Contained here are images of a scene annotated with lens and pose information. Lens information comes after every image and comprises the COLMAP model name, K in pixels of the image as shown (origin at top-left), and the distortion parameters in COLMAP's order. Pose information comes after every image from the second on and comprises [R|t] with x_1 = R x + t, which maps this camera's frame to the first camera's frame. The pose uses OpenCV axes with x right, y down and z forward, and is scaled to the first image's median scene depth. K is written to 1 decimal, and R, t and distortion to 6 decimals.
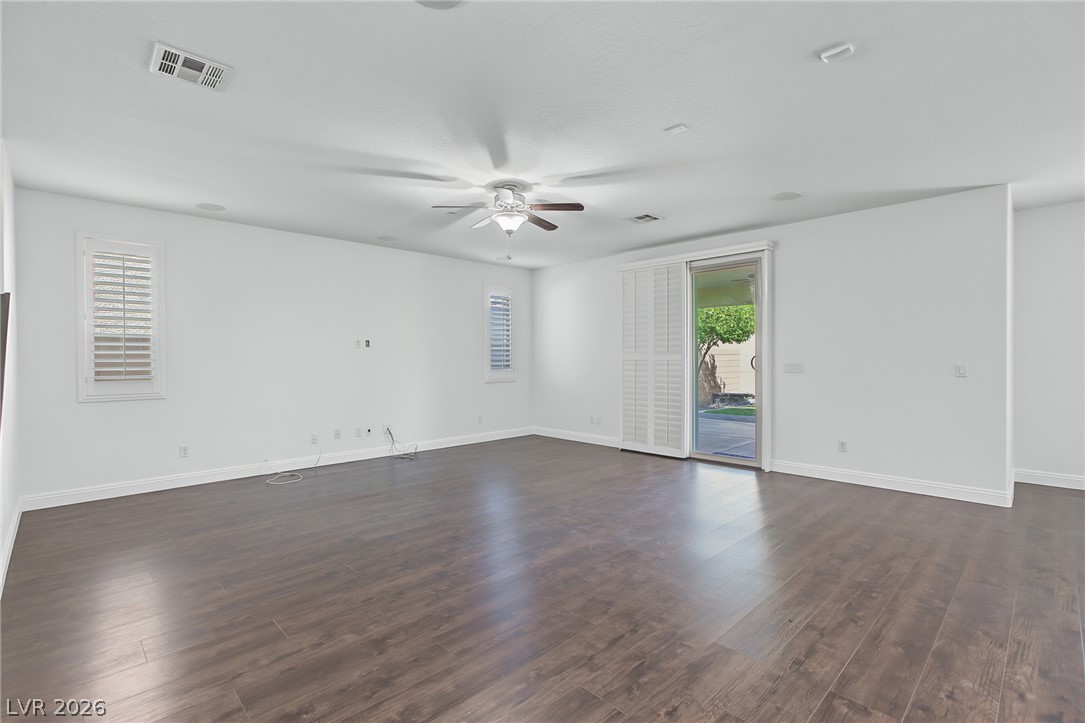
lens RADIAL K [[490.7, 0, 542.3], [0, 490.7, 366.9], [0, 0, 1]] dist [-0.008695, 0.000048]
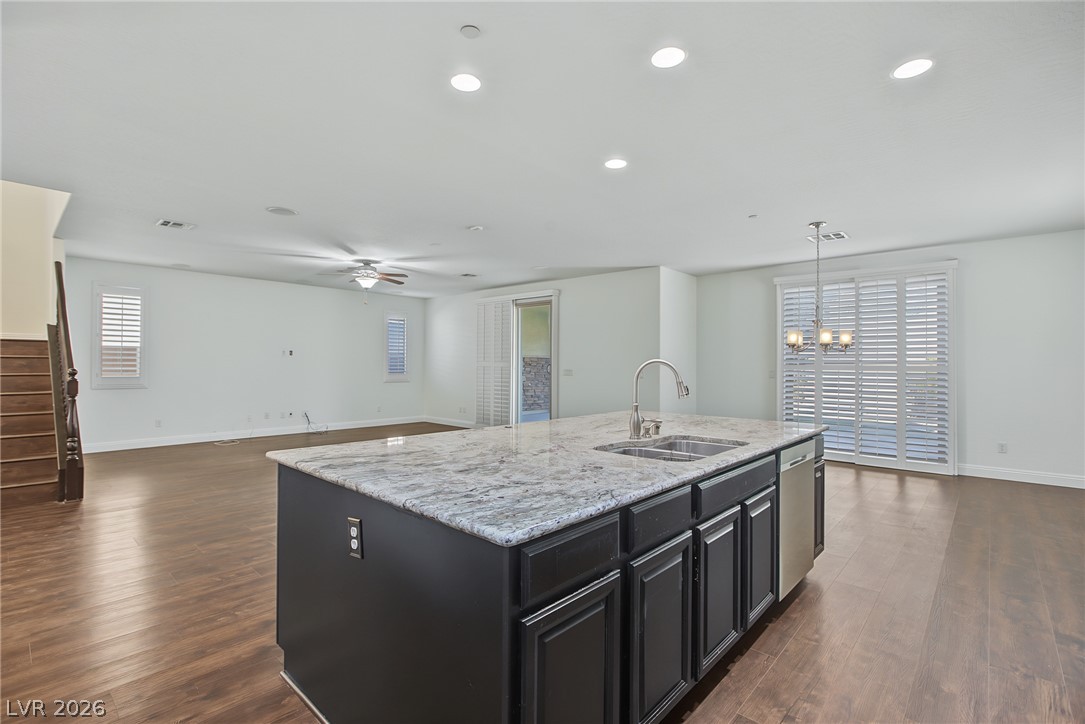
lens RADIAL K [[508.4, 0, 551.9], [0, 508.4, 363.1], [0, 0, 1]] dist [-0.010653, 0.002304]
pose [[0.998427, 0.010332, 0.055101, 0.356235], [-0.009139, 0.999719, -0.021857, 0.007858], [-0.055311, 0.021319, 0.998242, -0.571262]]
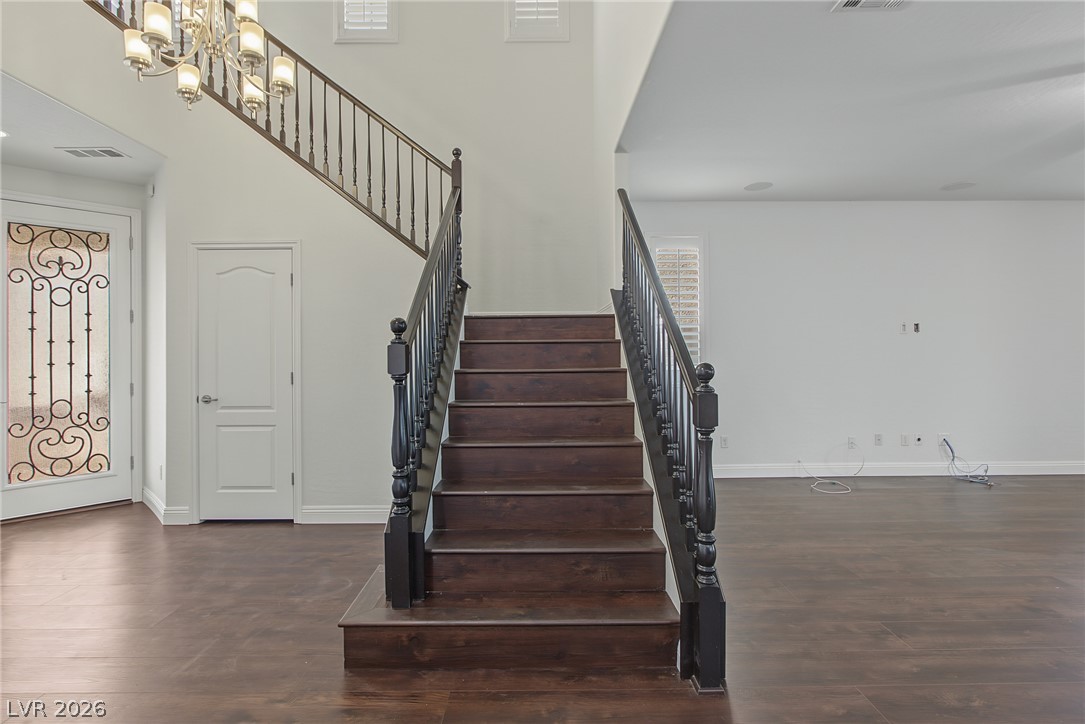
lens RADIAL K [[508.4, 0, 537.8], [0, 508.4, 353.2], [0, 0, 1]] dist [-0.010653, 0.002304]
pose [[0.717093, 0.001312, -0.696977, -0.255260], [-0.006265, 0.999970, -0.004564, 0.000674], [0.696950, 0.007639, 0.717079, 0.001909]]
